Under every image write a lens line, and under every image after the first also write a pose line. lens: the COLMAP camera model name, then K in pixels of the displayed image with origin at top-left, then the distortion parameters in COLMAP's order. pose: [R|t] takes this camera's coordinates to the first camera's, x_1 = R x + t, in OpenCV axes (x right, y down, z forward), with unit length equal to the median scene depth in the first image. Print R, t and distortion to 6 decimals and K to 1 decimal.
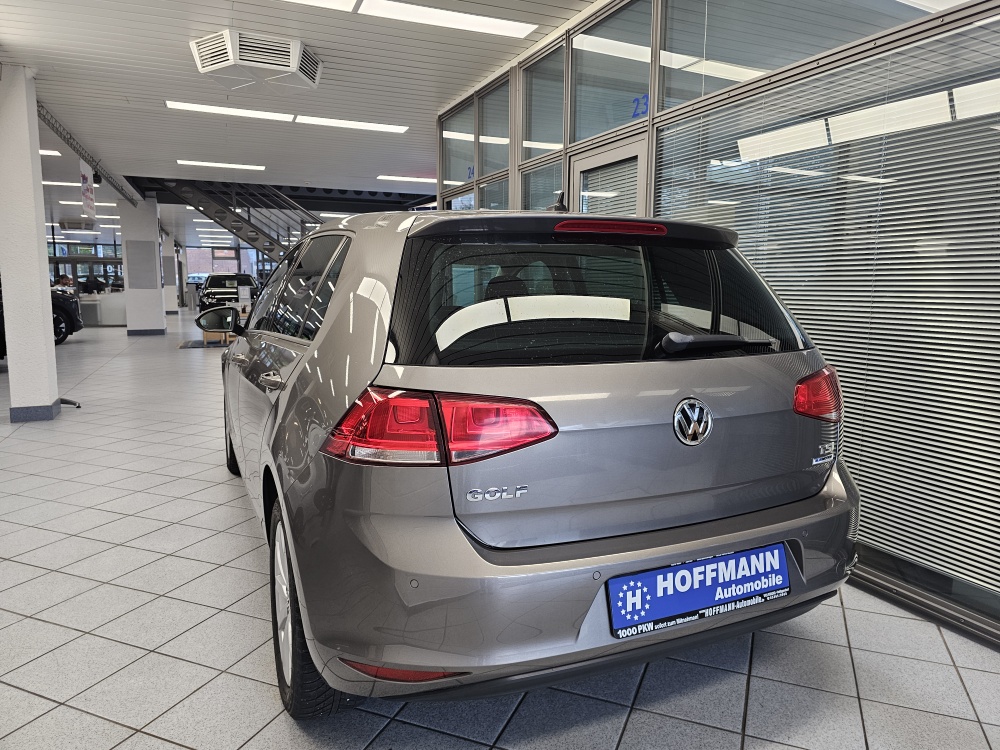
lens RADIAL K [[683.6, 0, 500.0], [0, 683.6, 375.0], [0, 0, 1]] dist [0.058600, -0.070180]
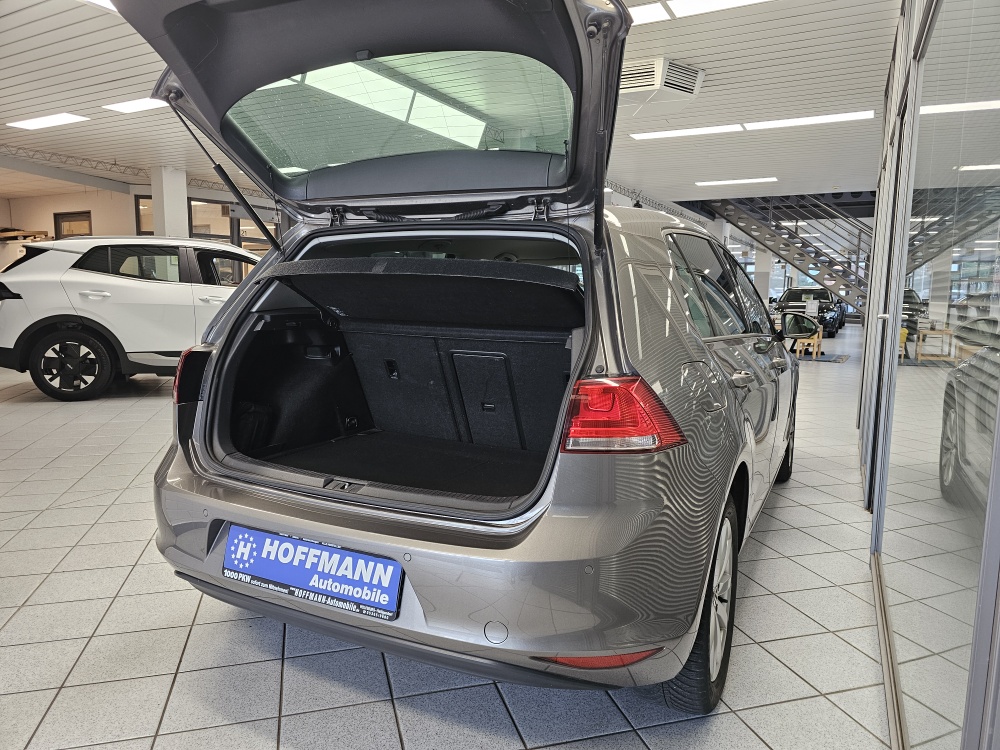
lens RADIAL K [[677.6, 0, 500.4], [0, 677.6, 376.0], [0, 0, 1]] dist [-0.001157, -0.000487]
pose [[0.627785, 0.101956, -0.771680, 1.172819], [-0.117596, 0.992428, 0.035454, -0.035502], [0.769452, 0.068489, 0.635021, 0.562564]]
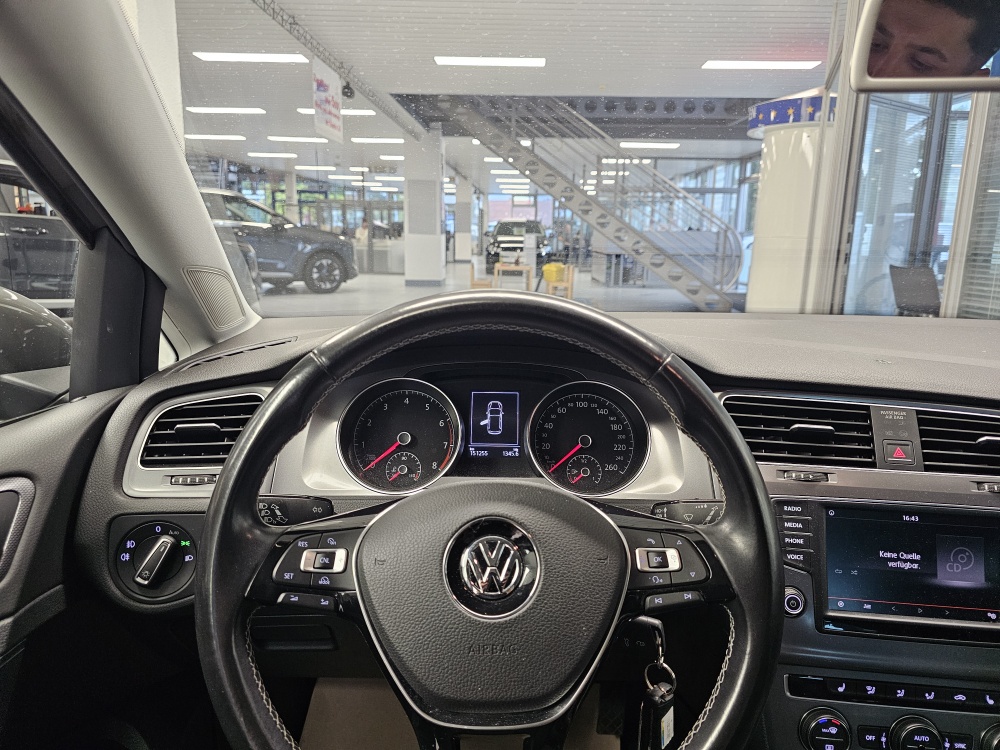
lens RADIAL K [[683.6, 0, 500.0], [0, 683.6, 375.0], [0, 0, 1]] dist [0.058600, -0.070180]
pose [[0.911117, 0.097473, -0.400456, -0.405049], [-0.069776, 0.994086, 0.083213, -0.212065], [0.406199, -0.047875, 0.912530, 1.919879]]
